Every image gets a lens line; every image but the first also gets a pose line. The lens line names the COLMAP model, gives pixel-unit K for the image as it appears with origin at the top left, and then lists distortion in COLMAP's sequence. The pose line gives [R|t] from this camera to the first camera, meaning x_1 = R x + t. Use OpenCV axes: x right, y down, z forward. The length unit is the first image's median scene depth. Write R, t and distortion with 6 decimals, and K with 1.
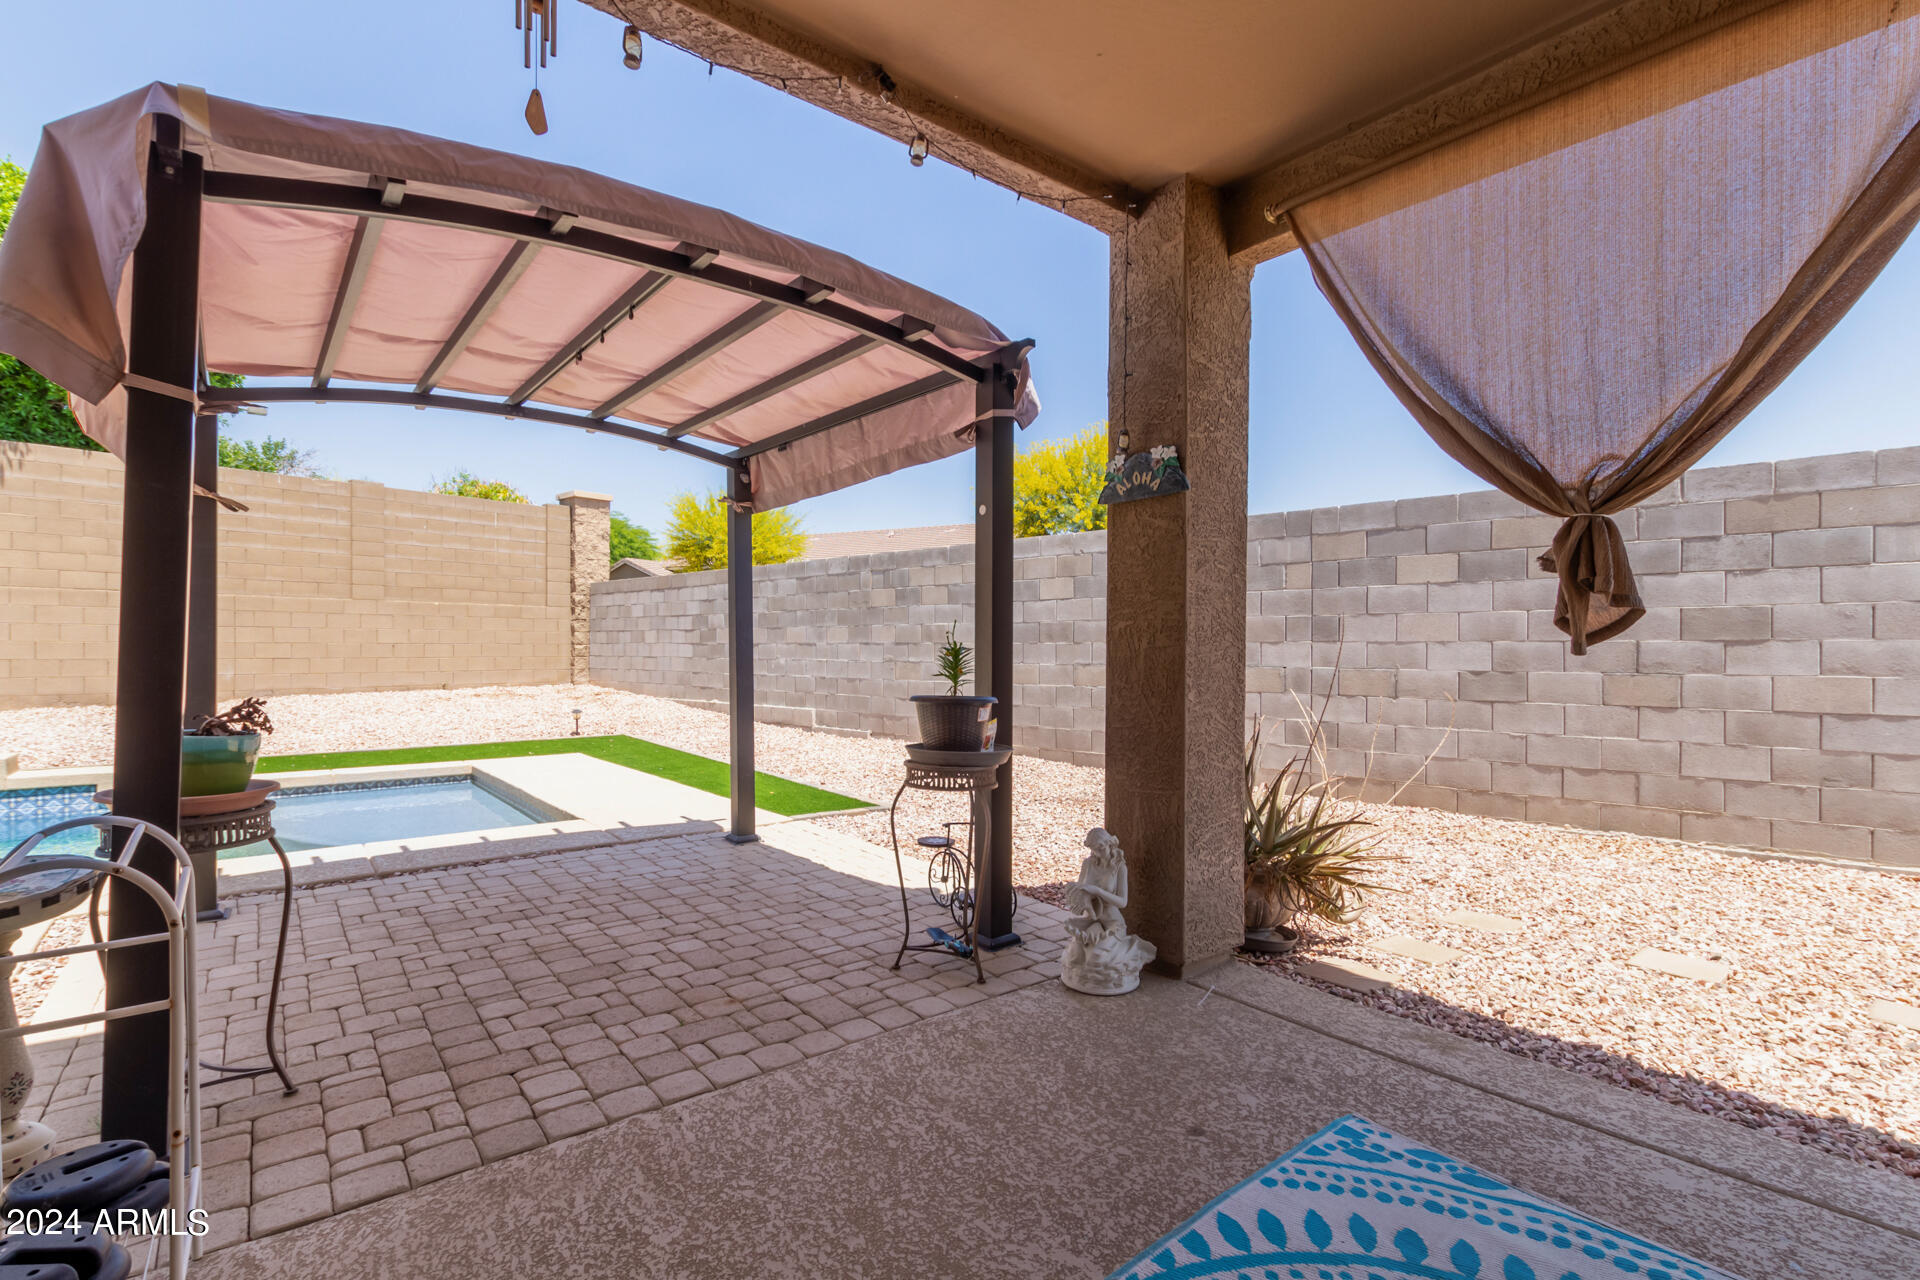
lens RADIAL K [[882.0, 0, 947.5], [0, 882.0, 654.9], [0, 0, 1]] dist [0.006707, -0.000795]
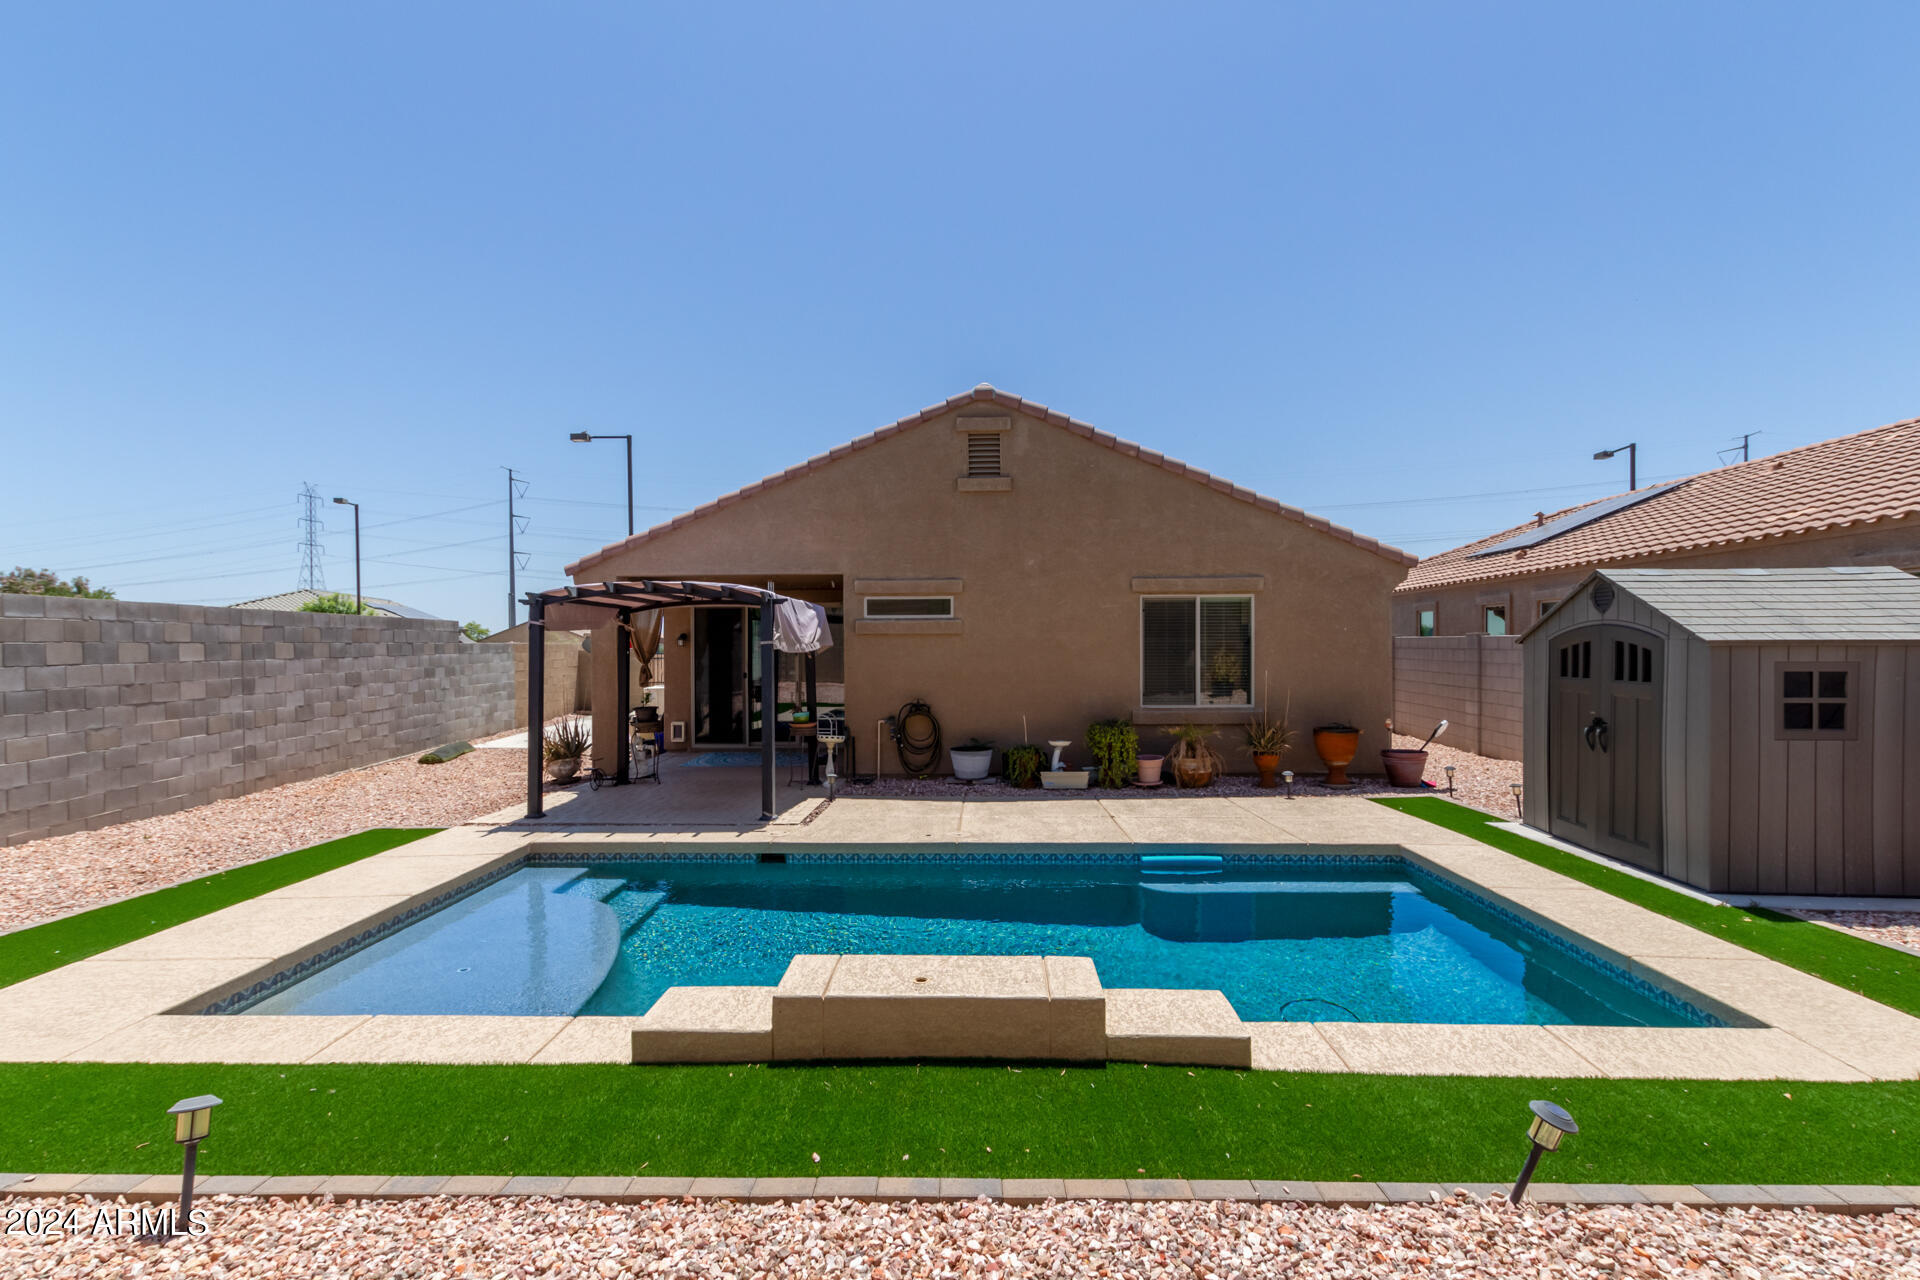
lens RADIAL K [[882.0, 0, 947.5], [0, 882.0, 654.9], [0, 0, 1]] dist [0.006707, -0.000795]
pose [[-0.757675, -0.008540, 0.652576, -1.141542], [0.006993, 0.999751, 0.021203, -0.081704], [-0.652594, 0.020628, -0.757427, 1.029066]]
